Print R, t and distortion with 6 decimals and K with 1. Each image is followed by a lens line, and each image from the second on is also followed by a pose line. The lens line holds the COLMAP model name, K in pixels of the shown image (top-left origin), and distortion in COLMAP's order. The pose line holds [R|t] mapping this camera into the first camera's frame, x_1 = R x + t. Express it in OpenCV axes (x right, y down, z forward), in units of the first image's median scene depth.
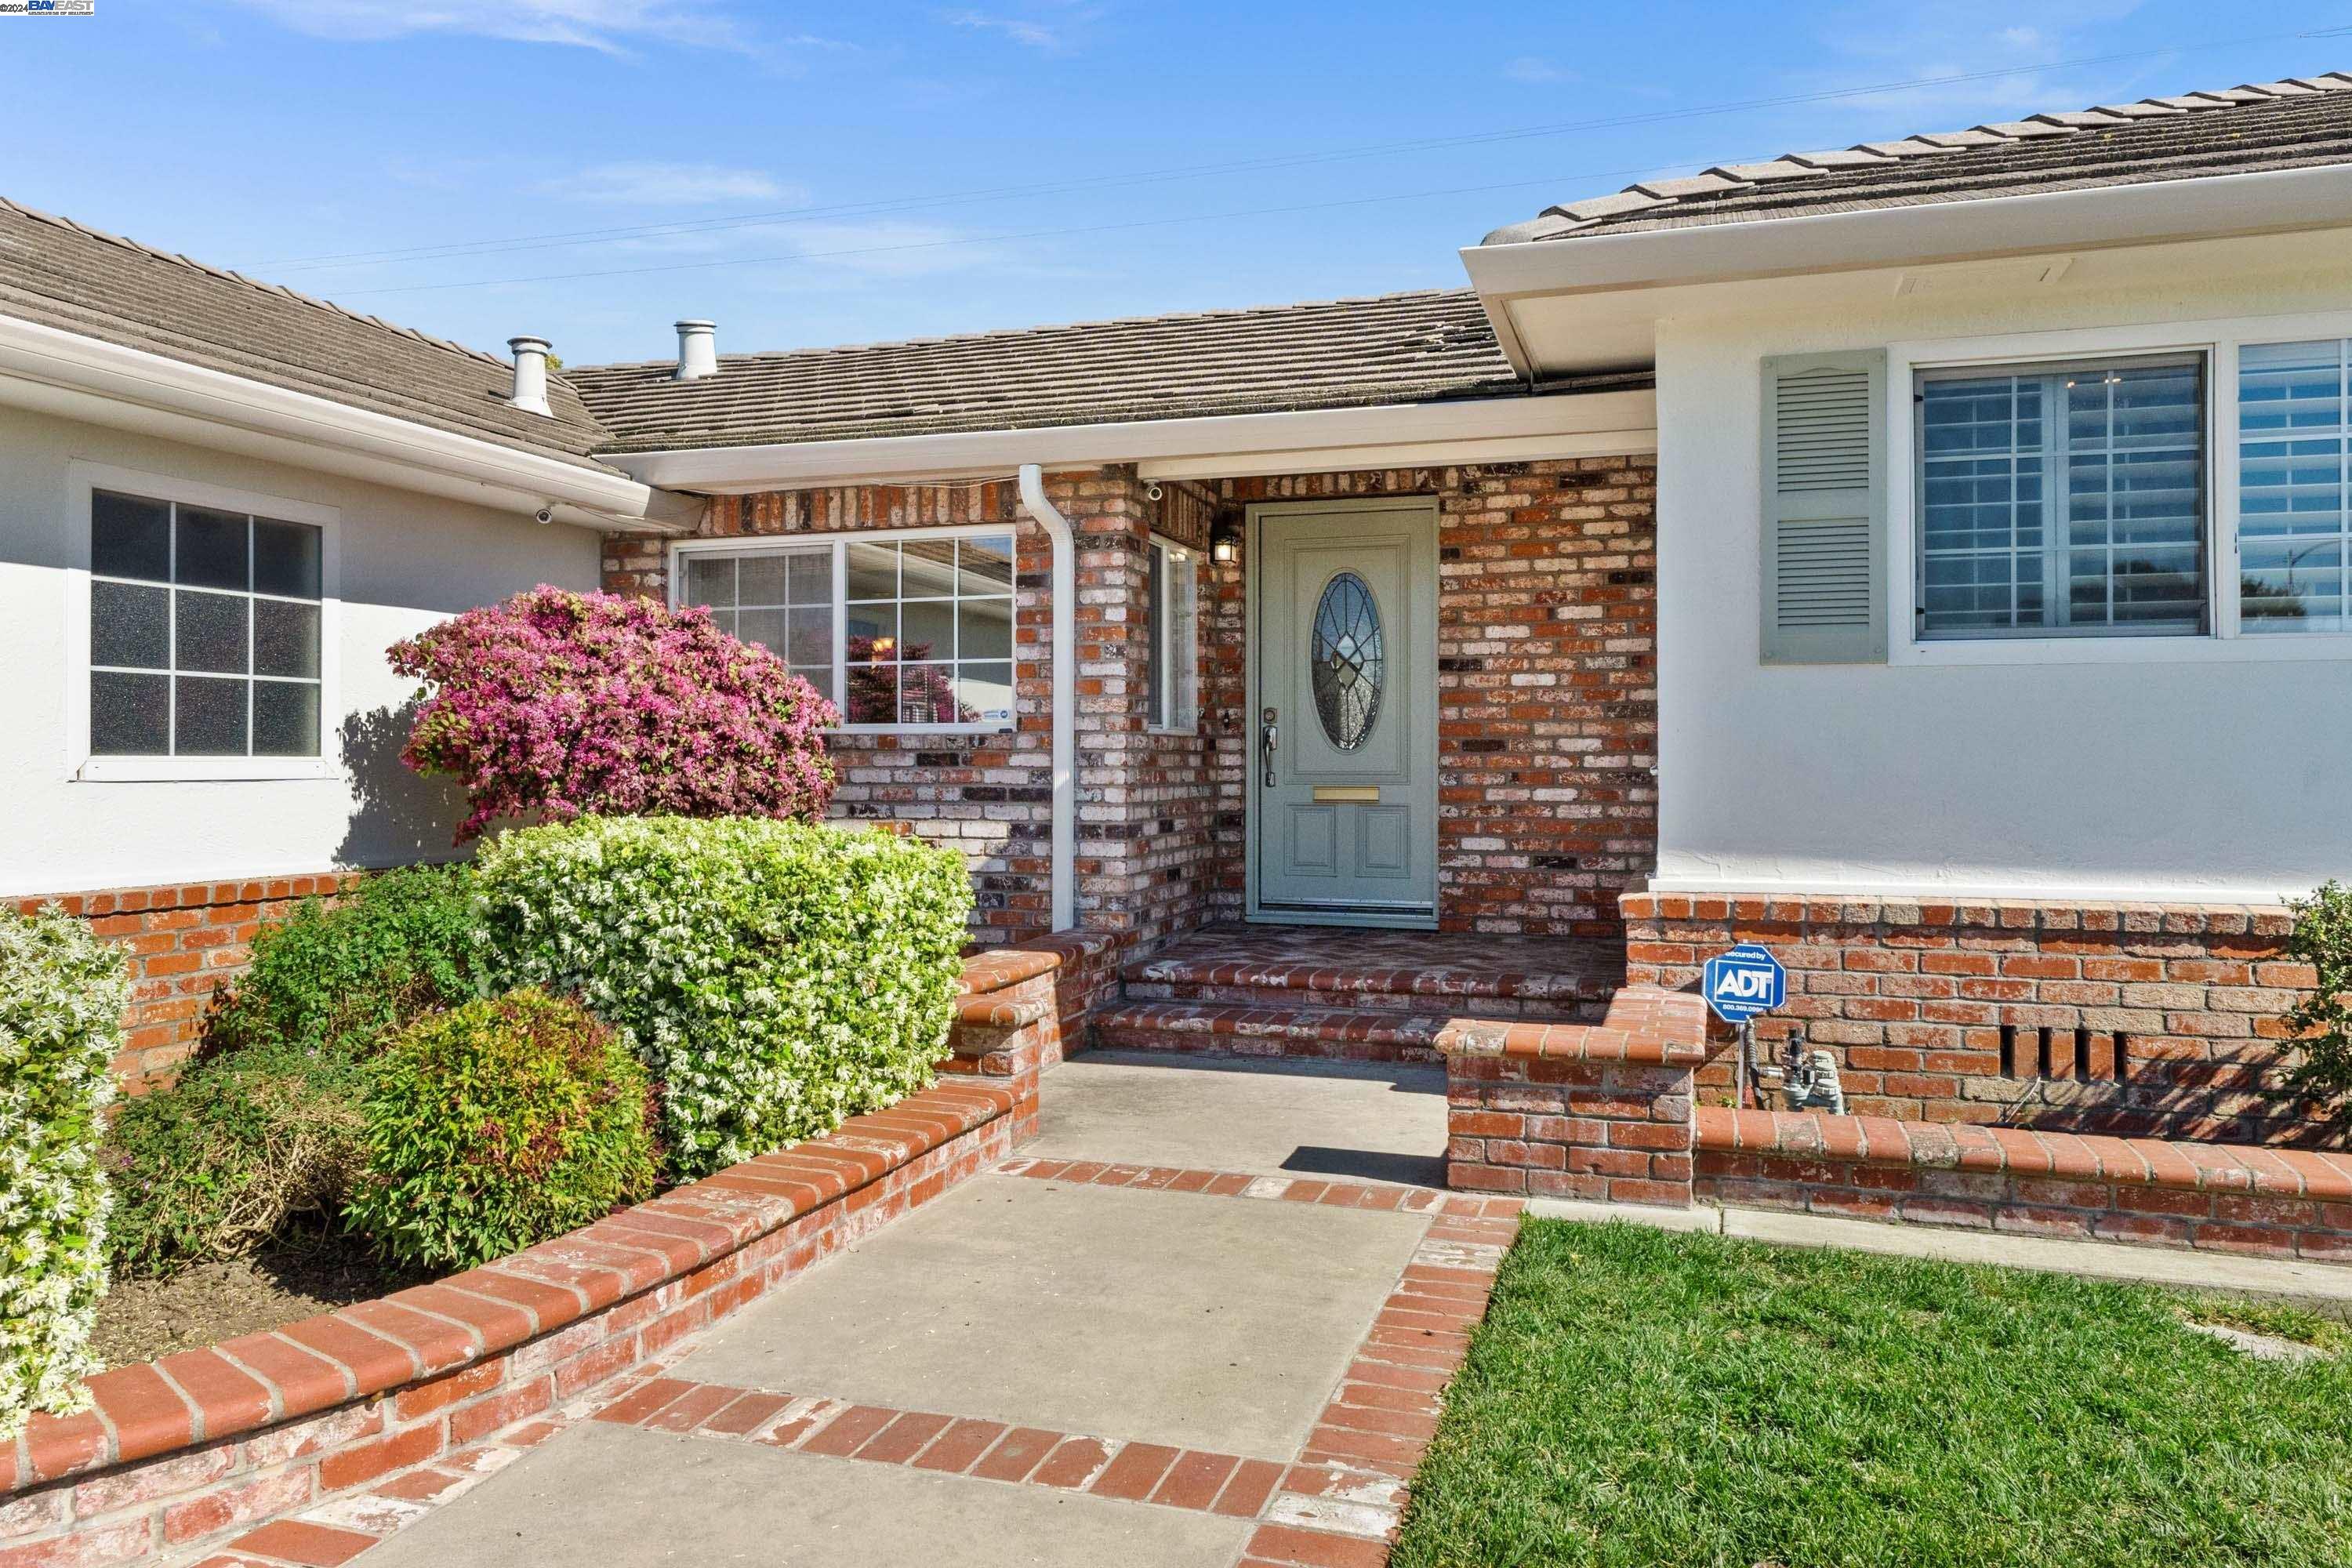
lens RADIAL K [[1659.9, 0, 1173.6], [0, 1659.9, 769.5], [0, 0, 1]] dist [0.008382, 0.003173]
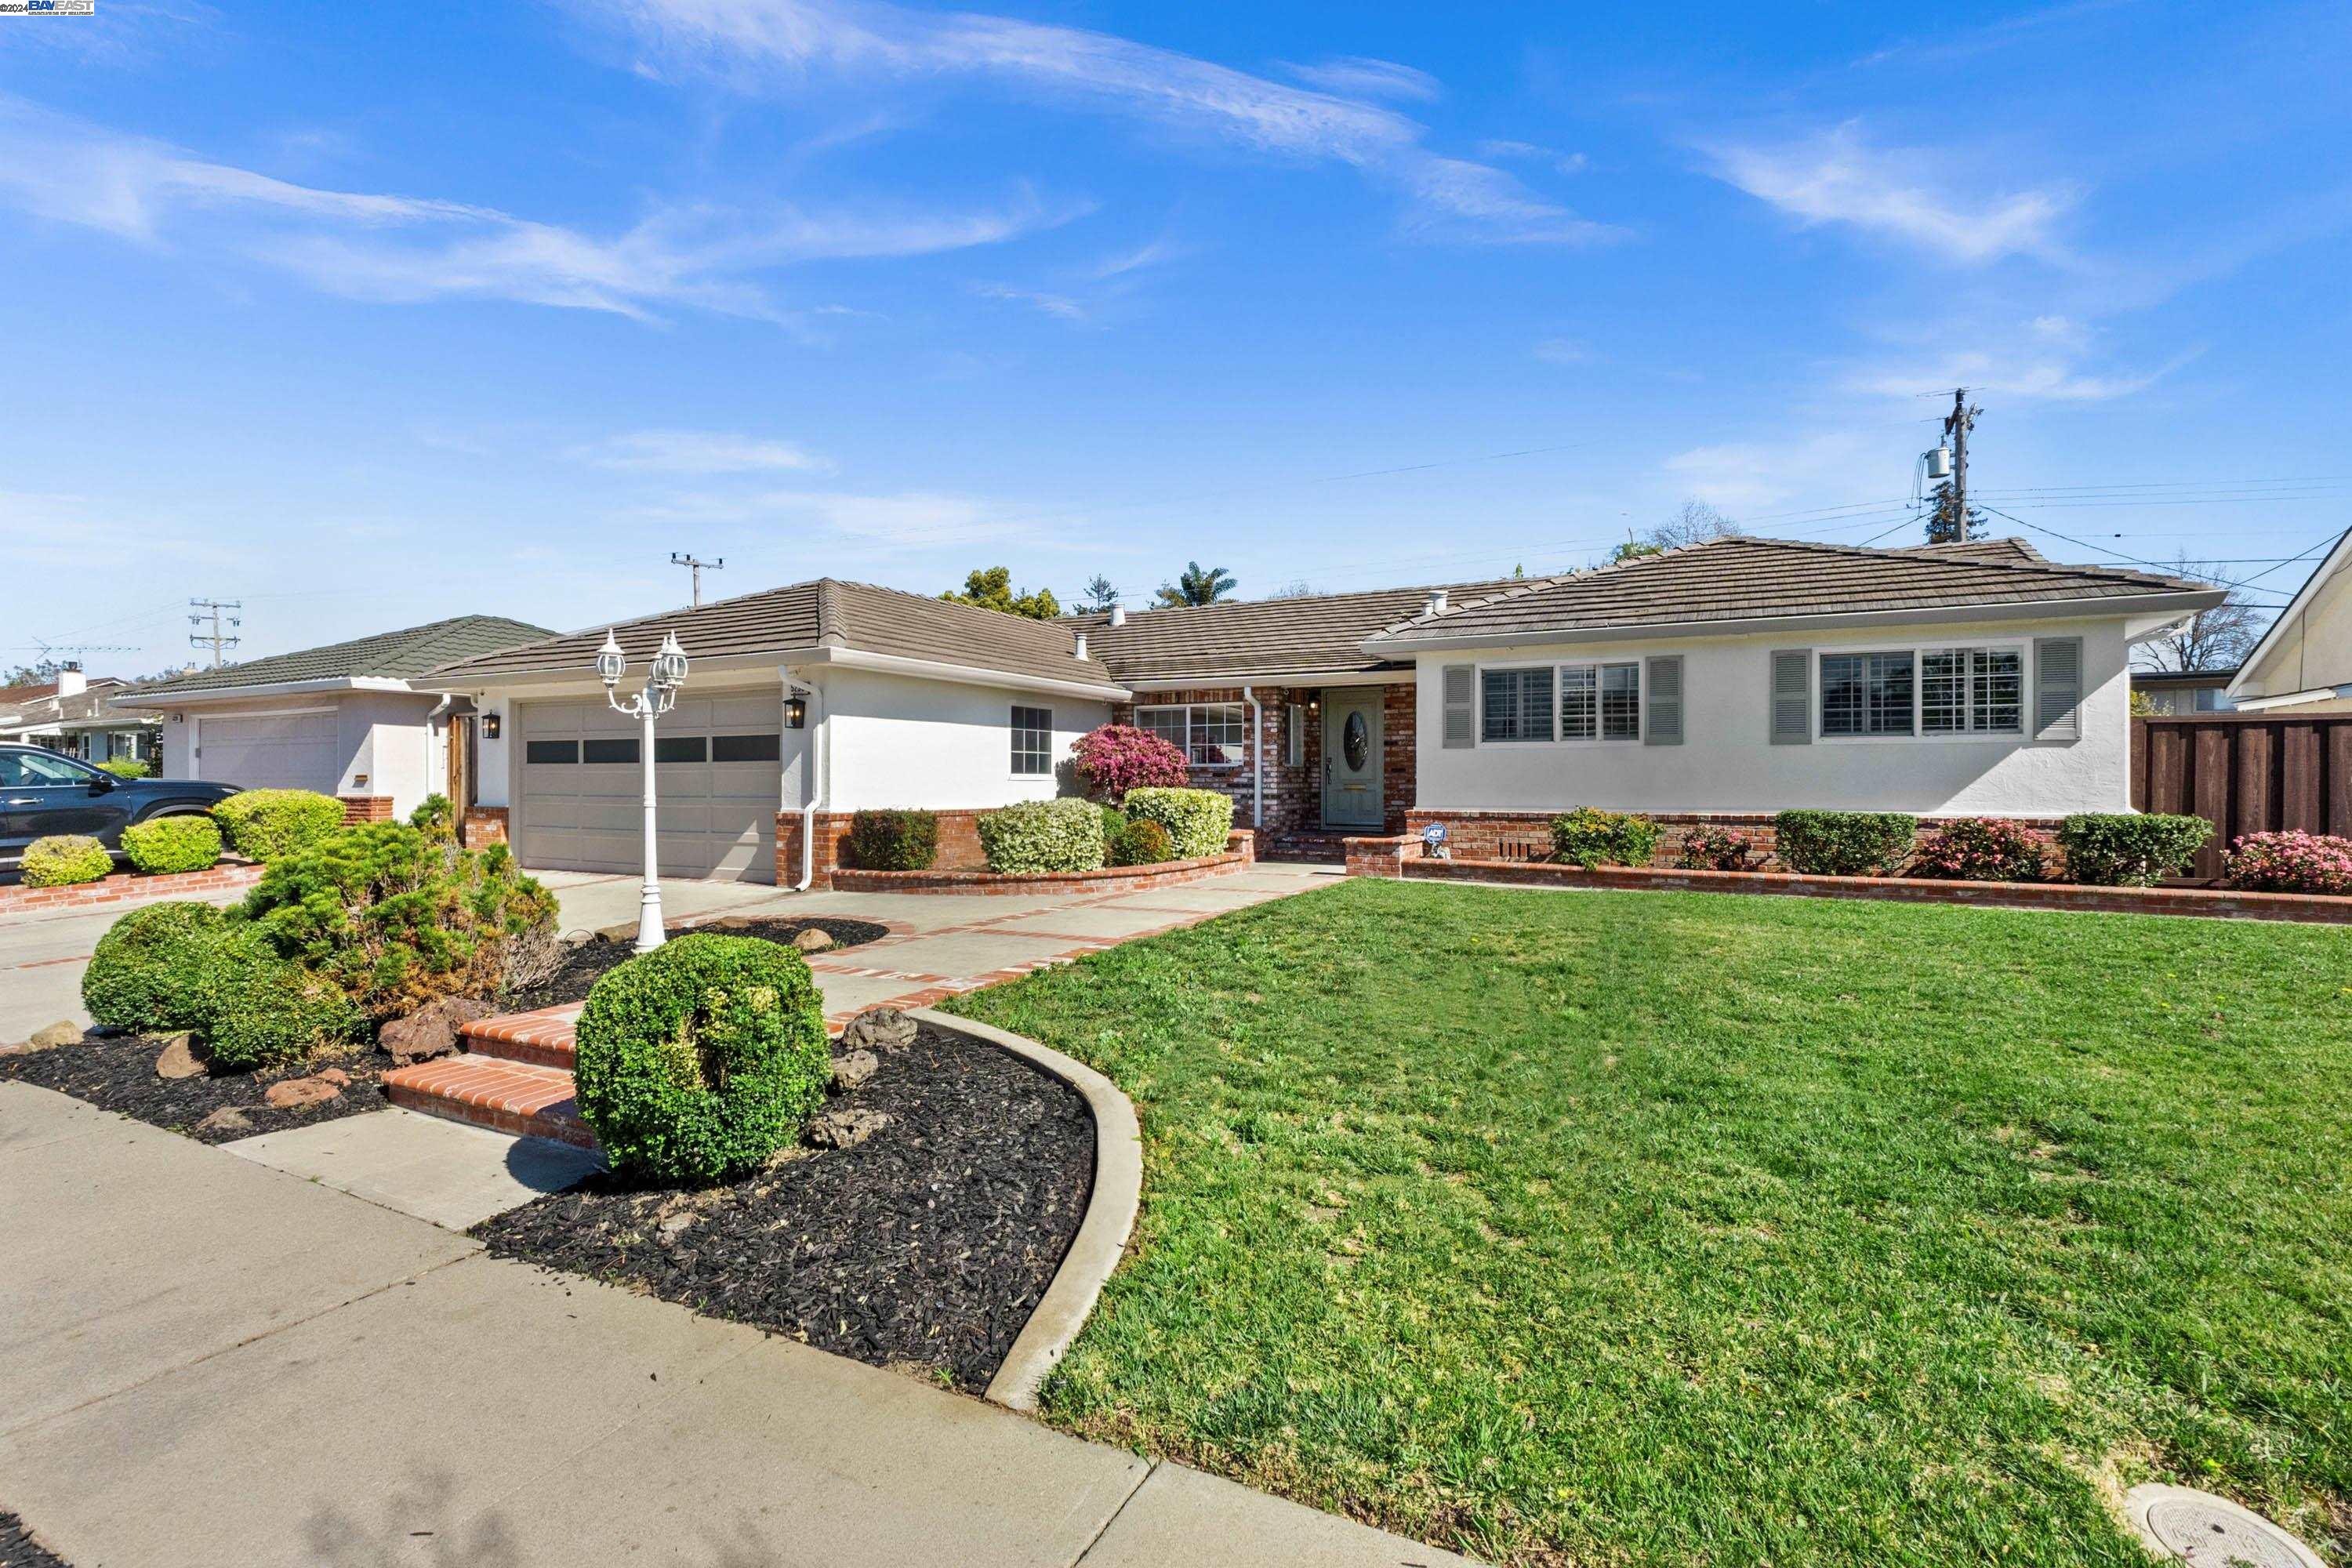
lens RADIAL K [[1112.5, 0, 1173.0], [0, 1112.5, 794.1], [0, 0, 1]] dist [-0.003048, -0.000283]
pose [[0.987553, 0.001117, -0.157282, 0.114210], [0.000106, 0.999970, 0.007765, 0.015346], [0.157286, -0.007685, 0.987523, -1.202801]]
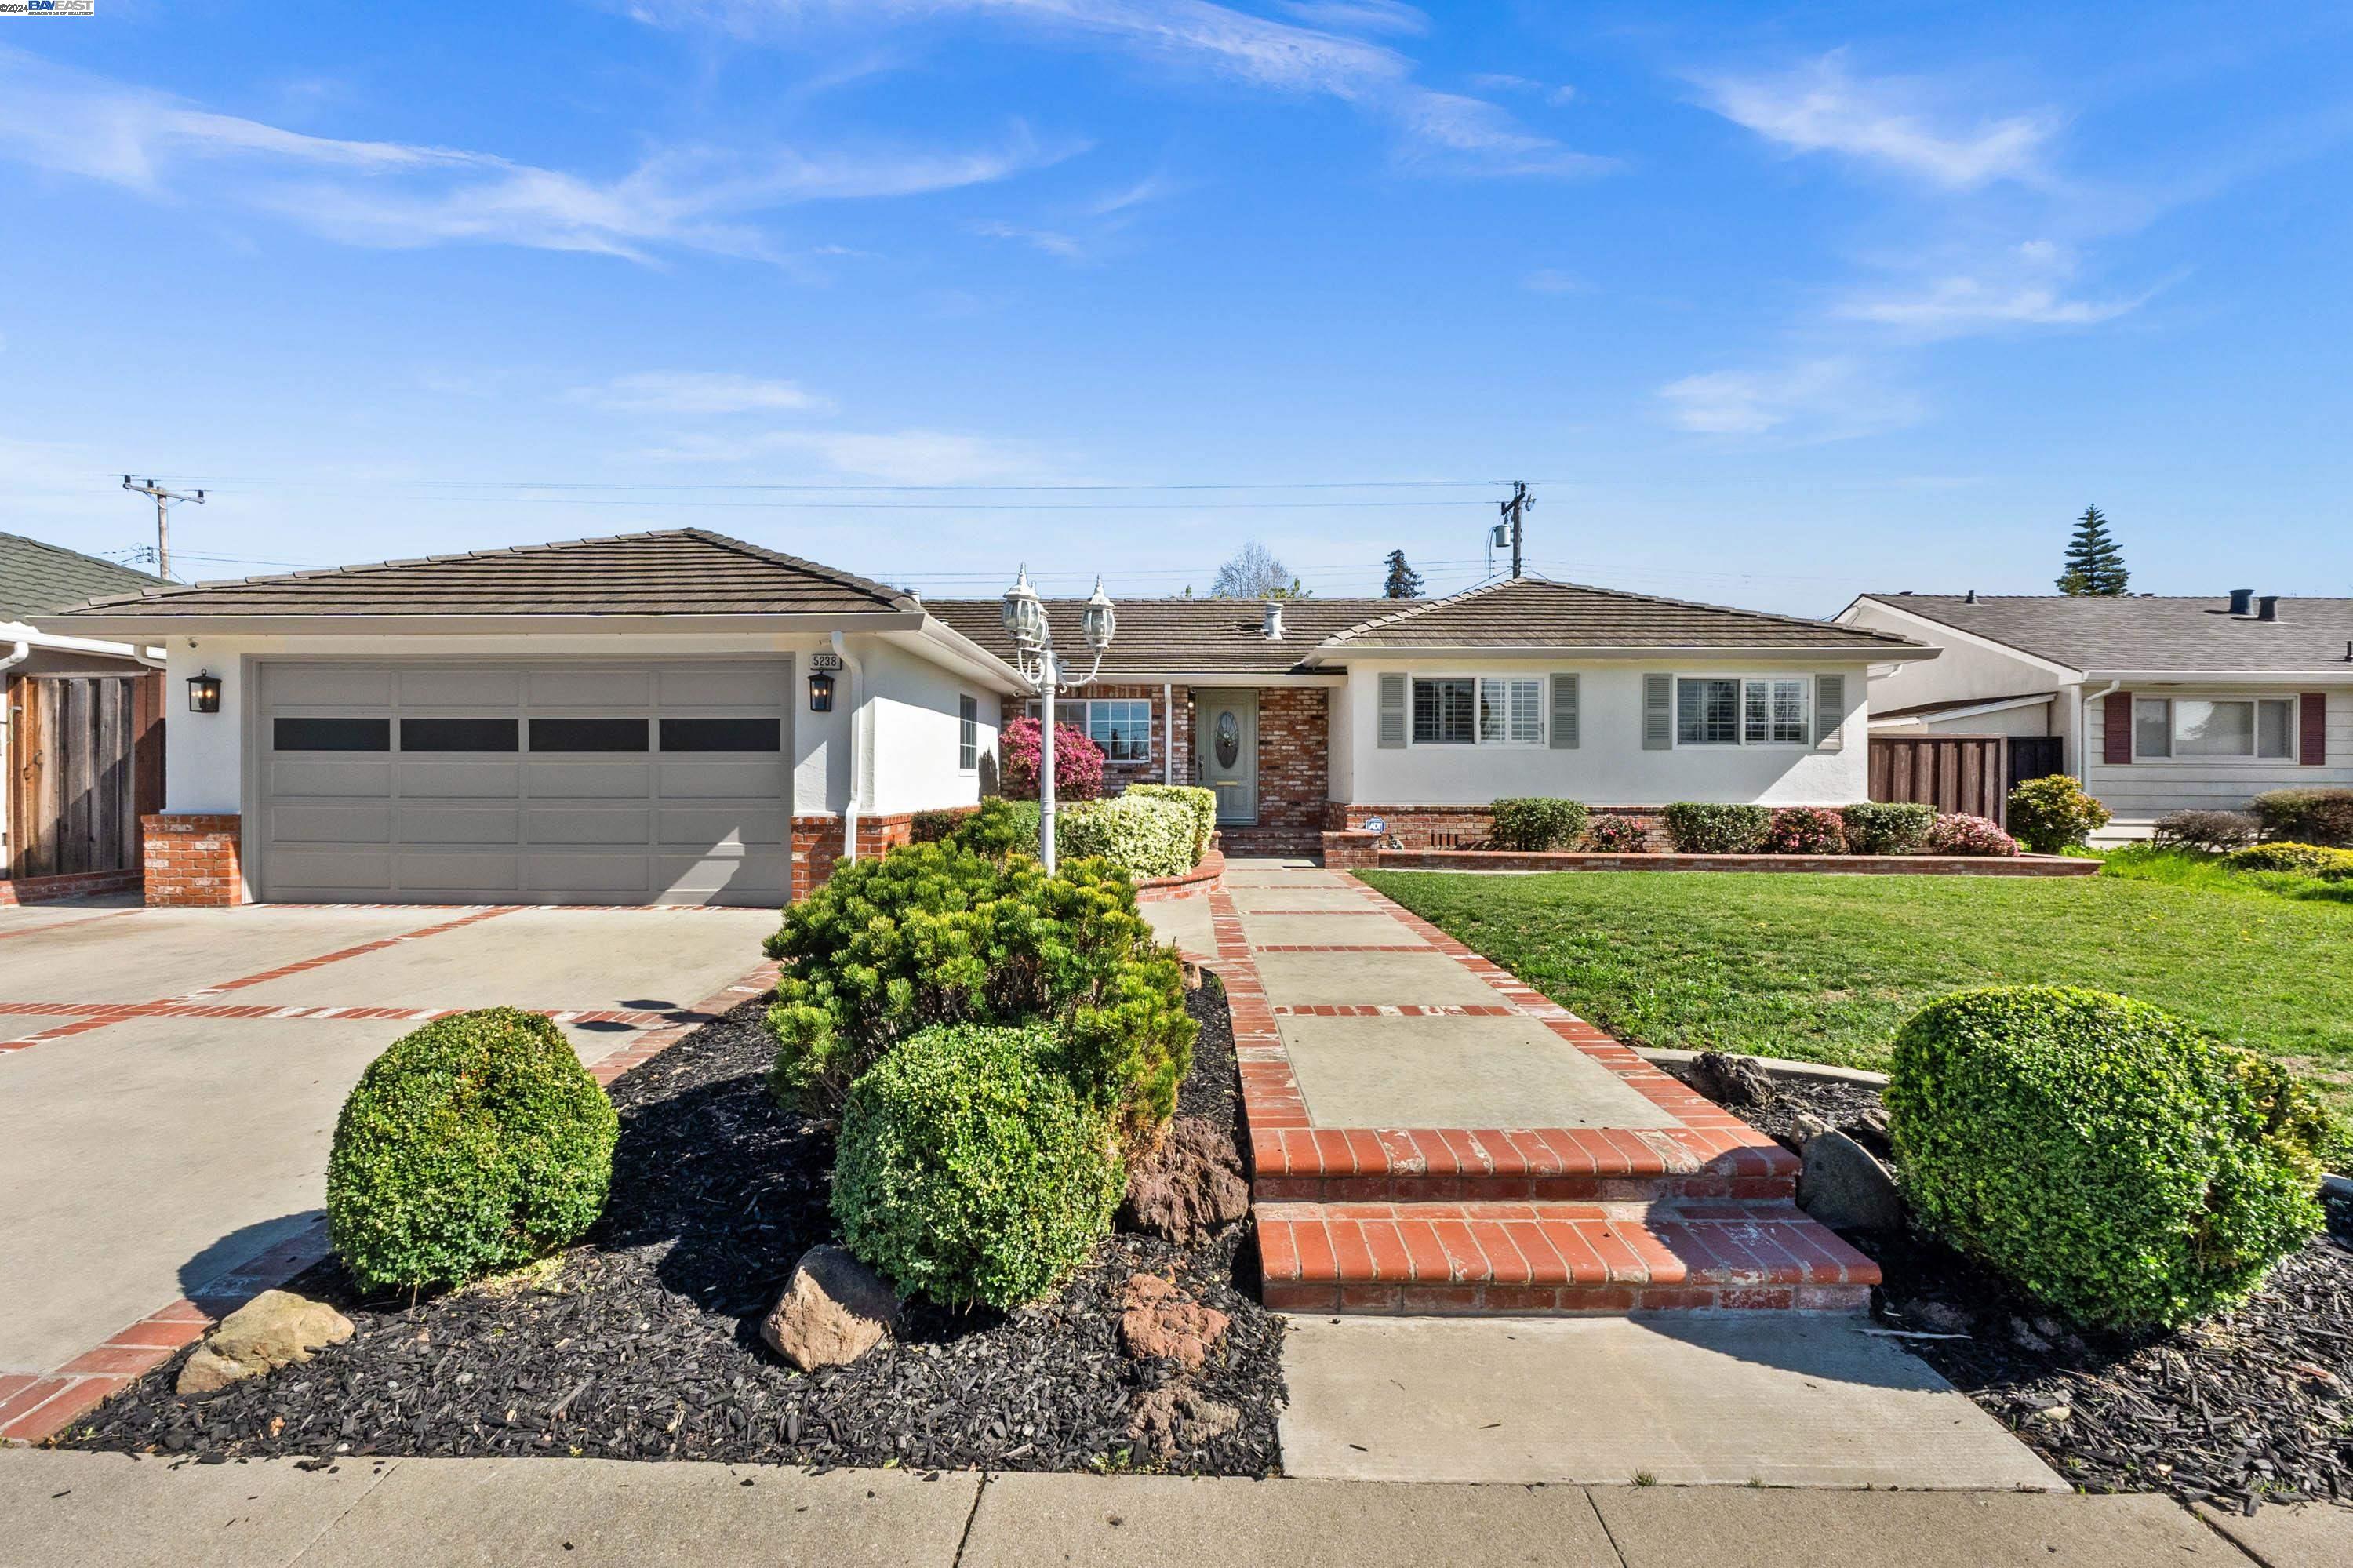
lens RADIAL K [[1010.1, 0, 1180.0], [0, 1010.1, 804.0], [0, 0, 1]] dist [-0.005139, -0.000136]
pose [[0.953169, -0.006338, 0.302371, -0.660870], [-0.000625, 0.999737, 0.022926, 0.012753], [-0.302437, -0.022041, 0.952915, -0.933643]]
